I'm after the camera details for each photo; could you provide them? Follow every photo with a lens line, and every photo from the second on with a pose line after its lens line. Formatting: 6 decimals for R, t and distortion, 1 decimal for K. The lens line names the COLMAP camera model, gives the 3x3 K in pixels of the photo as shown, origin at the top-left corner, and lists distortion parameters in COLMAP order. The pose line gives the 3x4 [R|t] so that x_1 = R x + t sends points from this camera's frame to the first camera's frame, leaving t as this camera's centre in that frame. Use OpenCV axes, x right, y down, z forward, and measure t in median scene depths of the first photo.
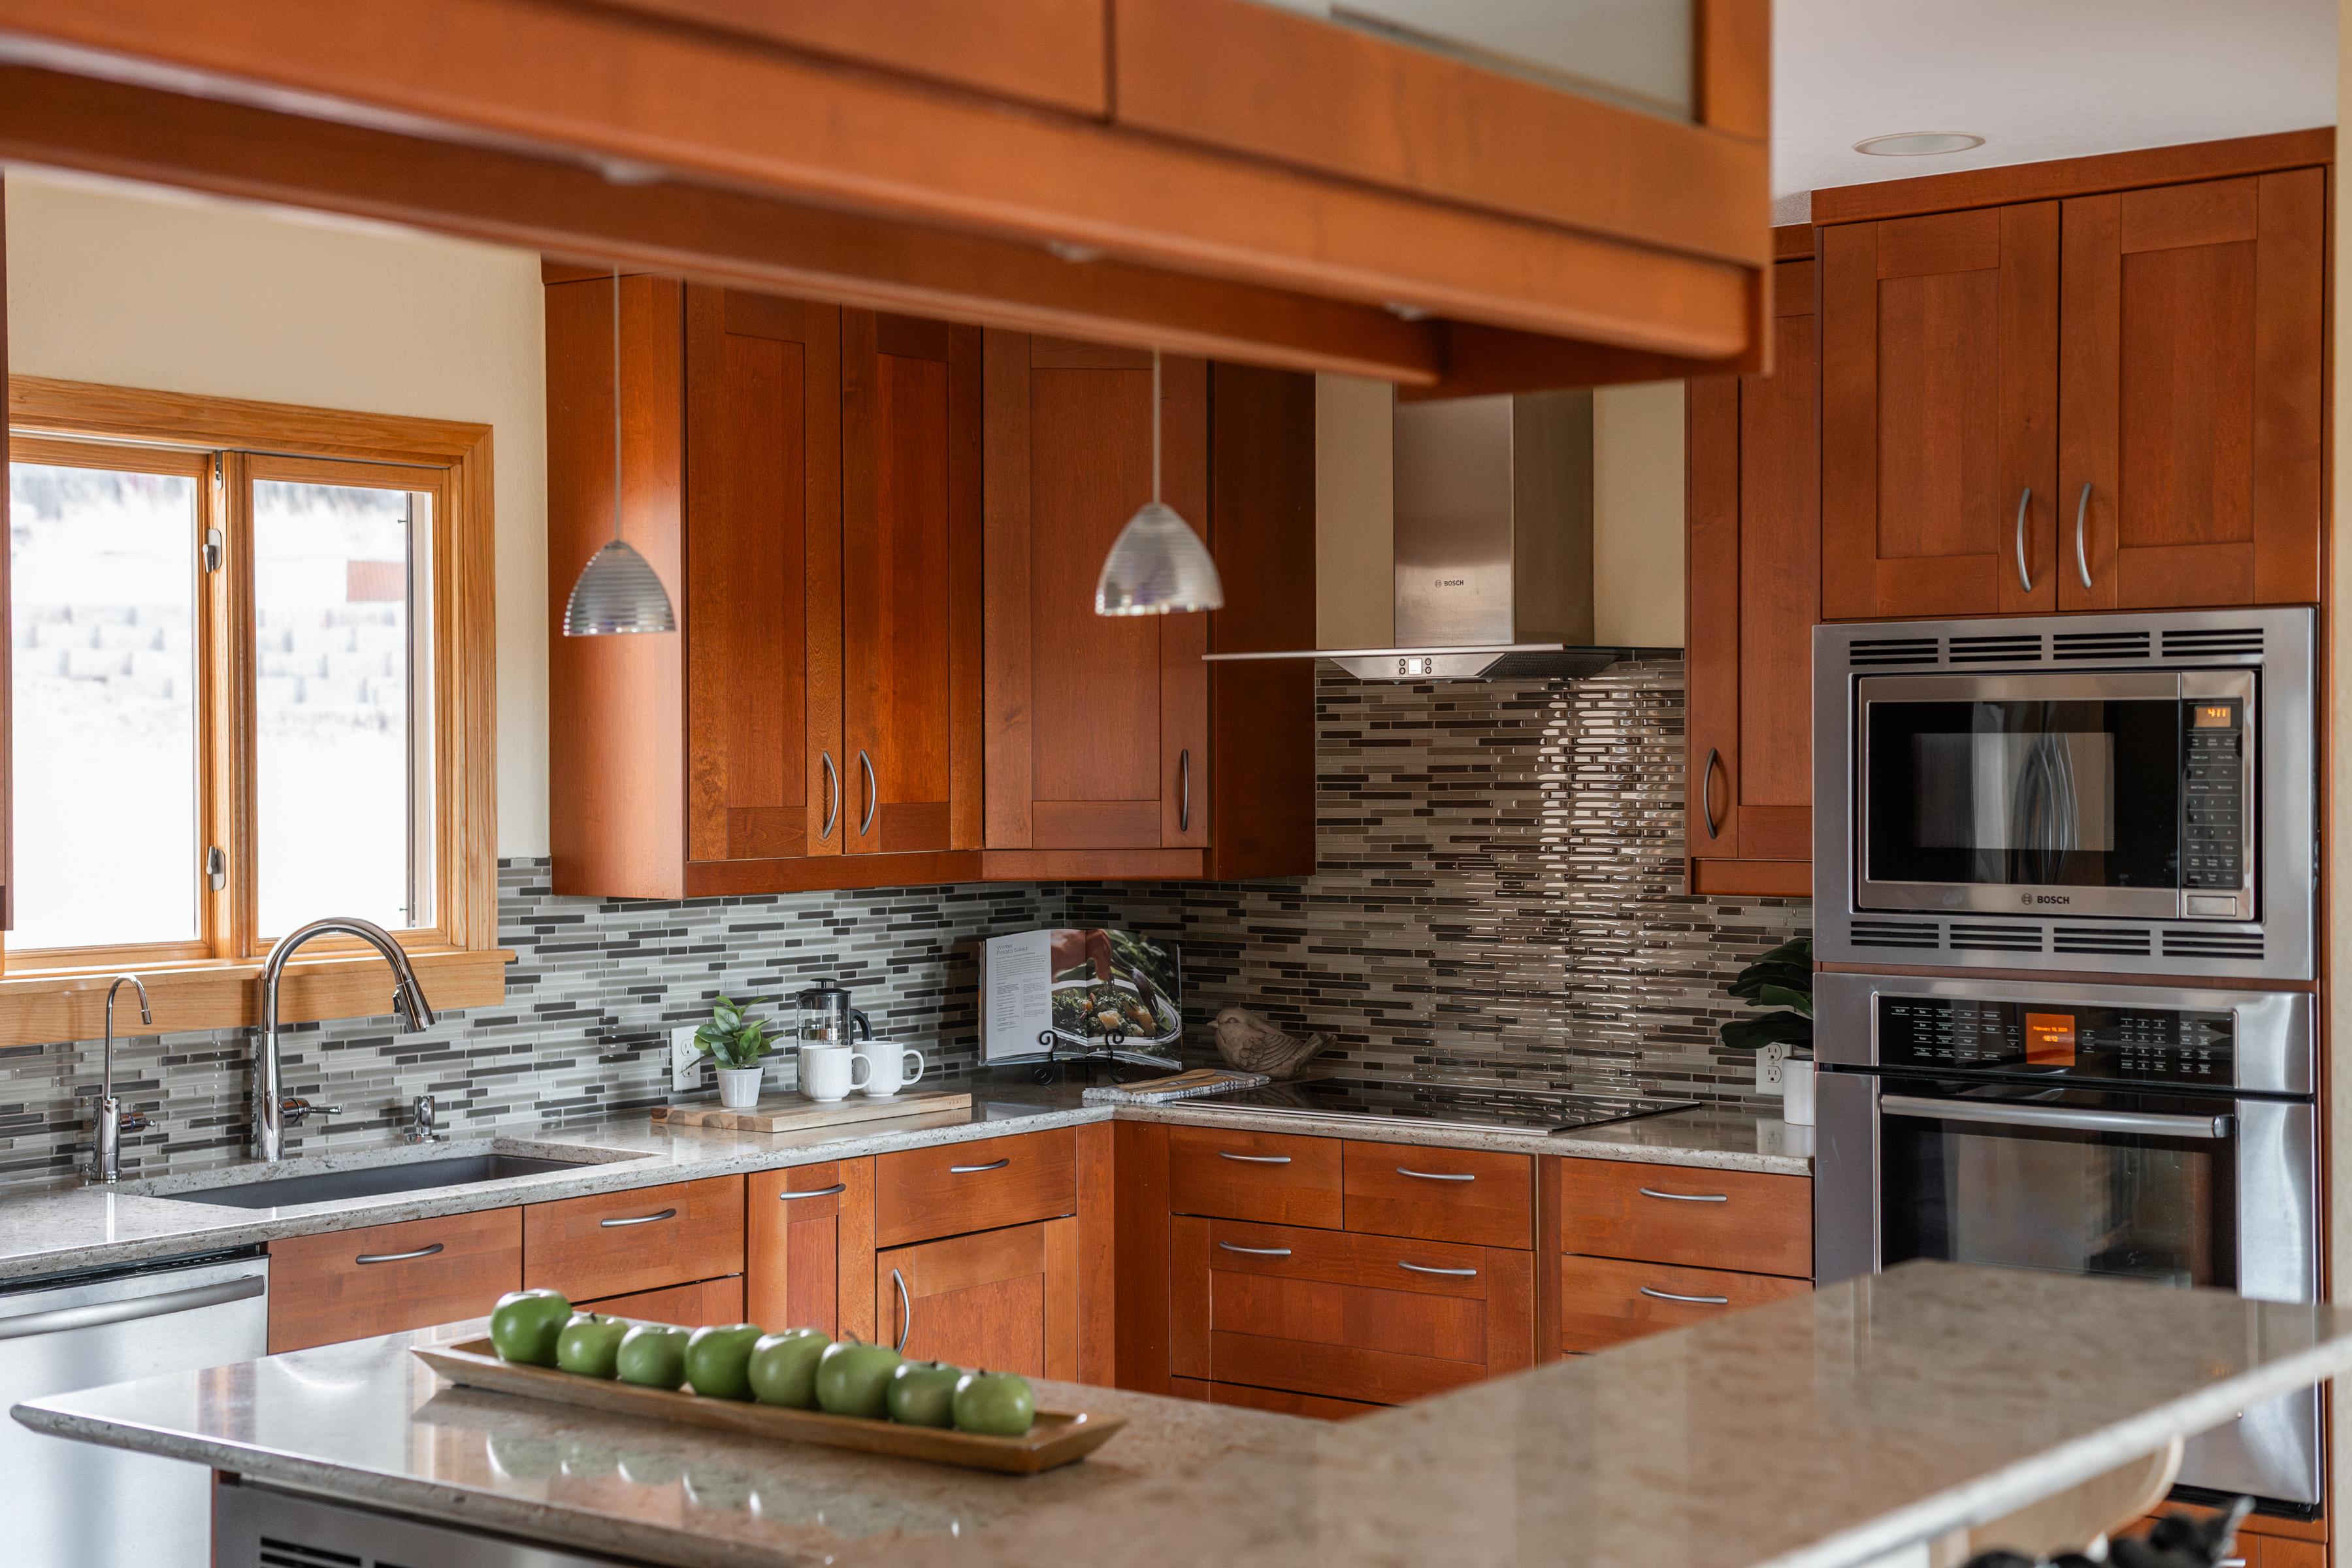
lens RADIAL K [[3381.1, 0, 1176.2], [0, 3381.1, 898.2], [0, 0, 1]] dist [0.166098, -0.391832]
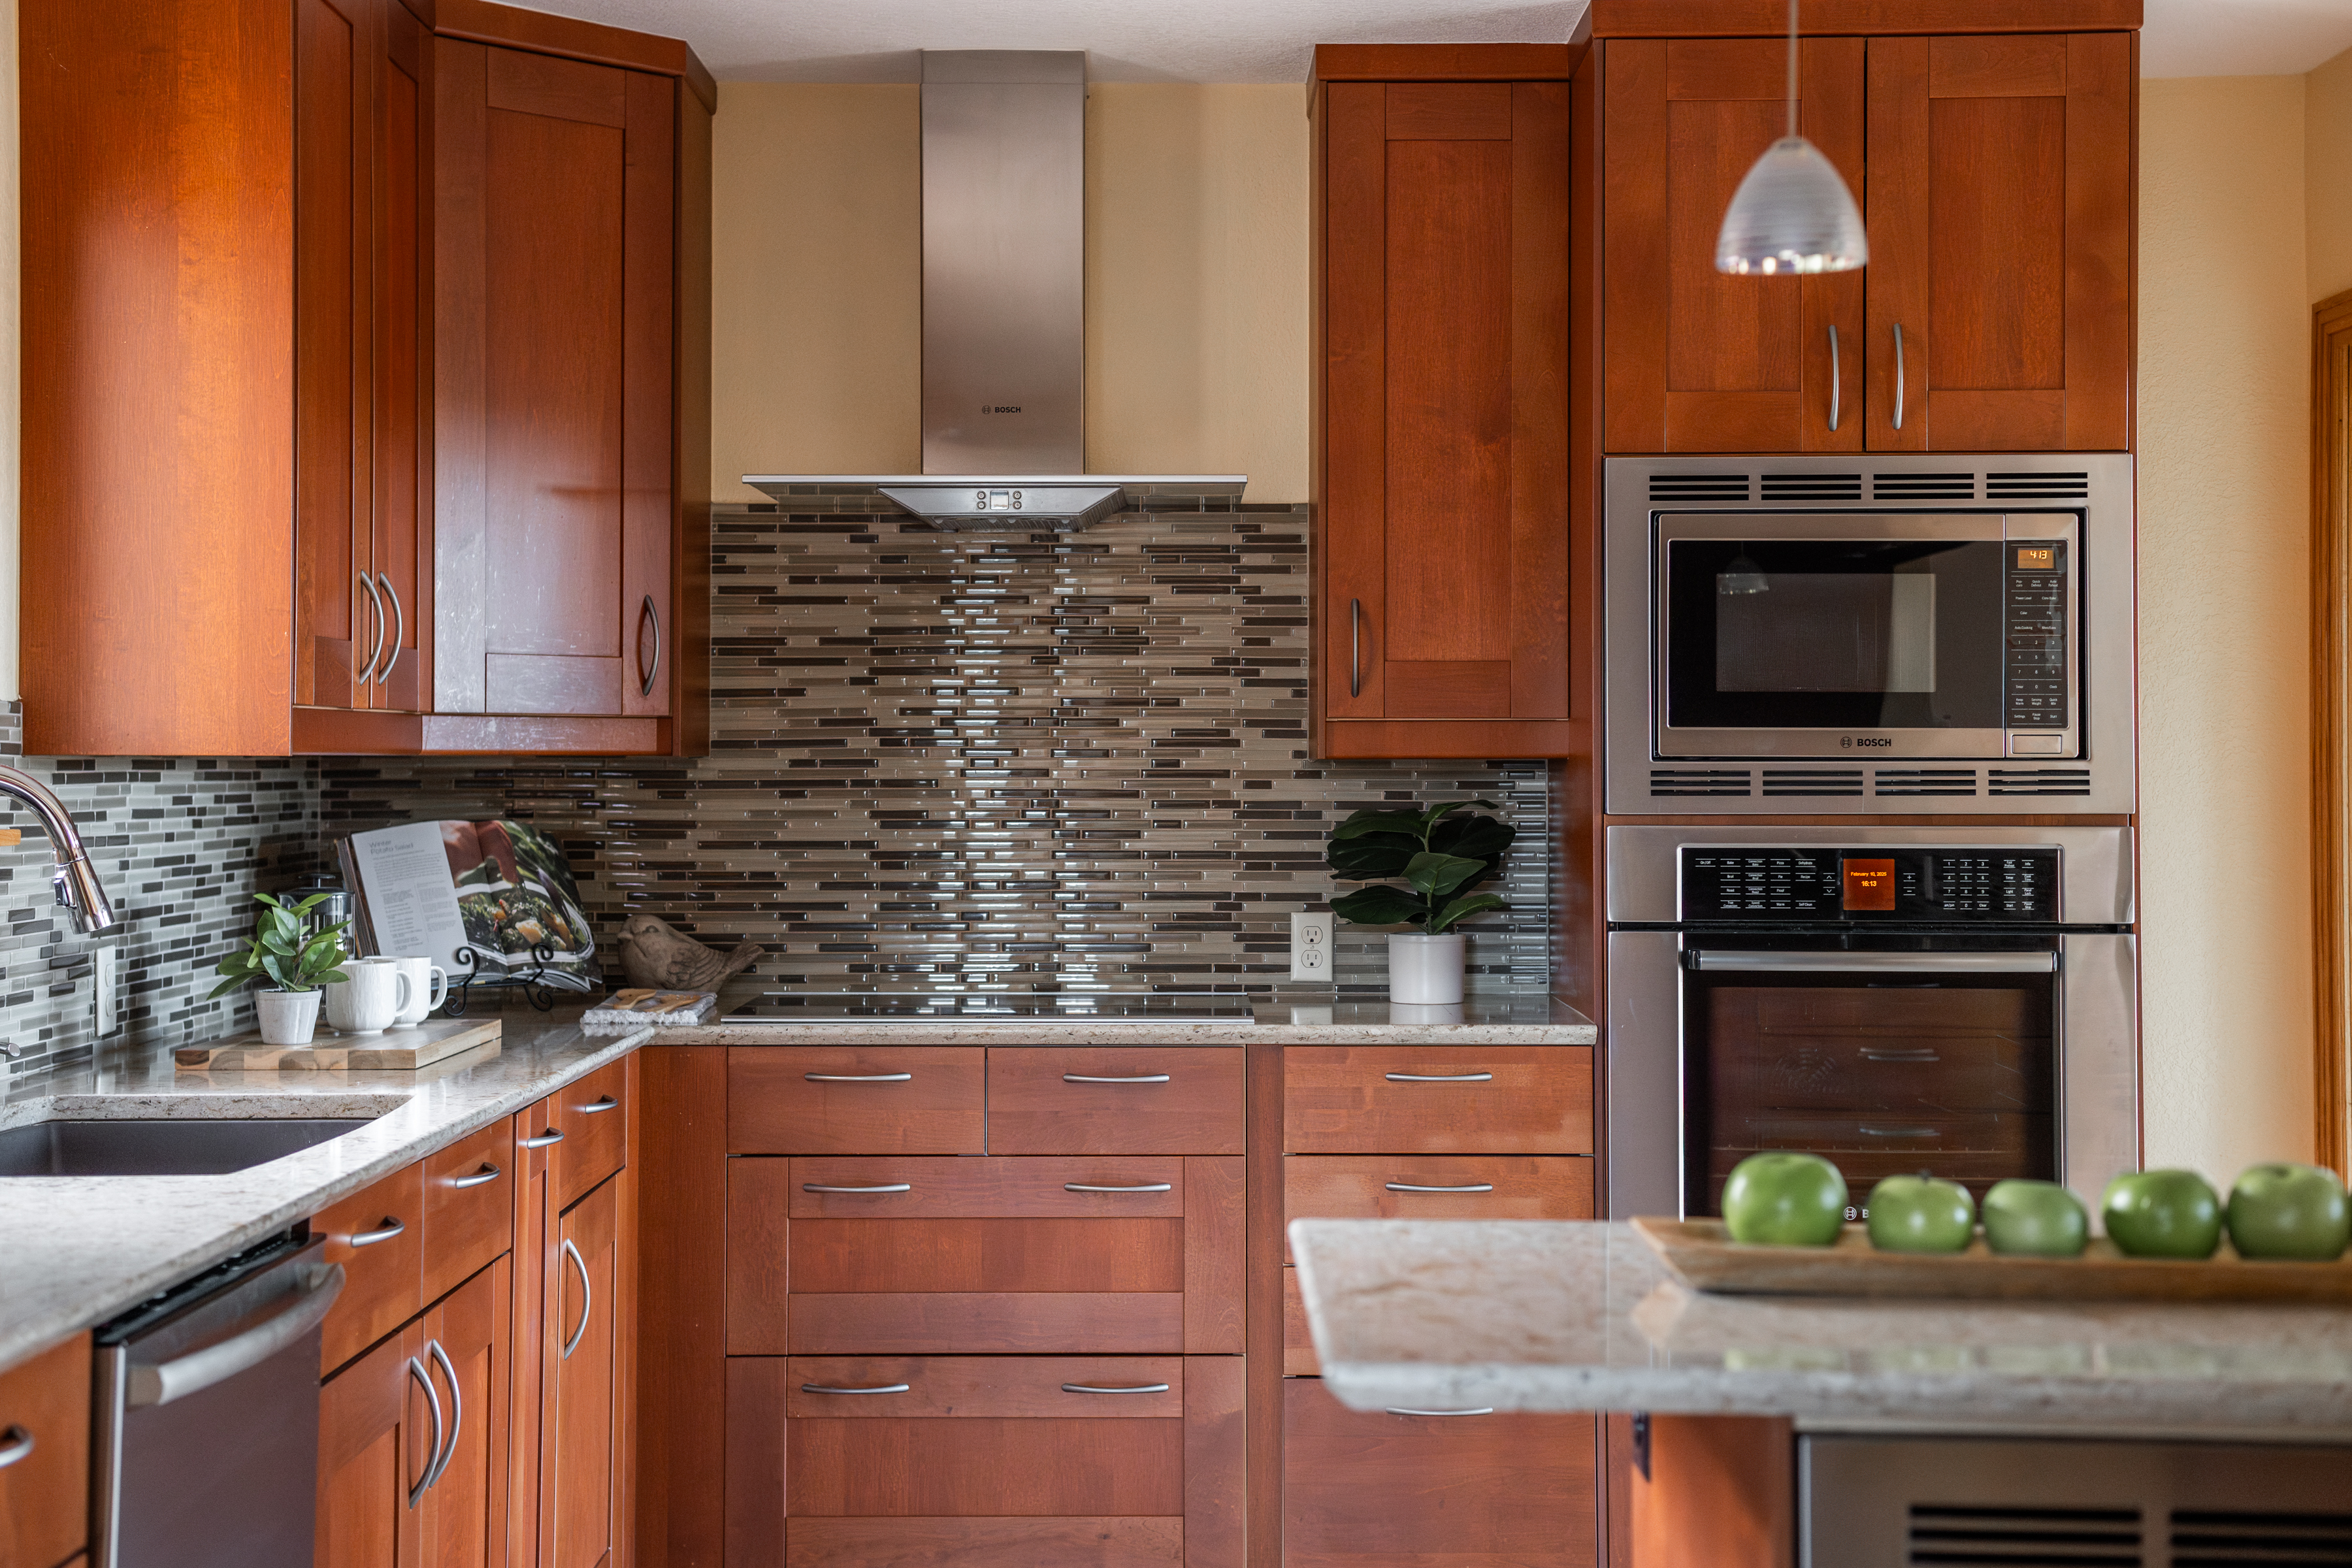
lens RADIAL K [[3318.8, 0, 1176.0], [0, 3318.8, 784.0], [0, 0, 1]] dist [0.087581, 0.023010]
pose [[0.791895, 0.000751, 0.610657, -0.398256], [0.023612, 0.999214, -0.031849, 0.031162], [-0.610201, 0.039640, 0.791254, 0.293023]]
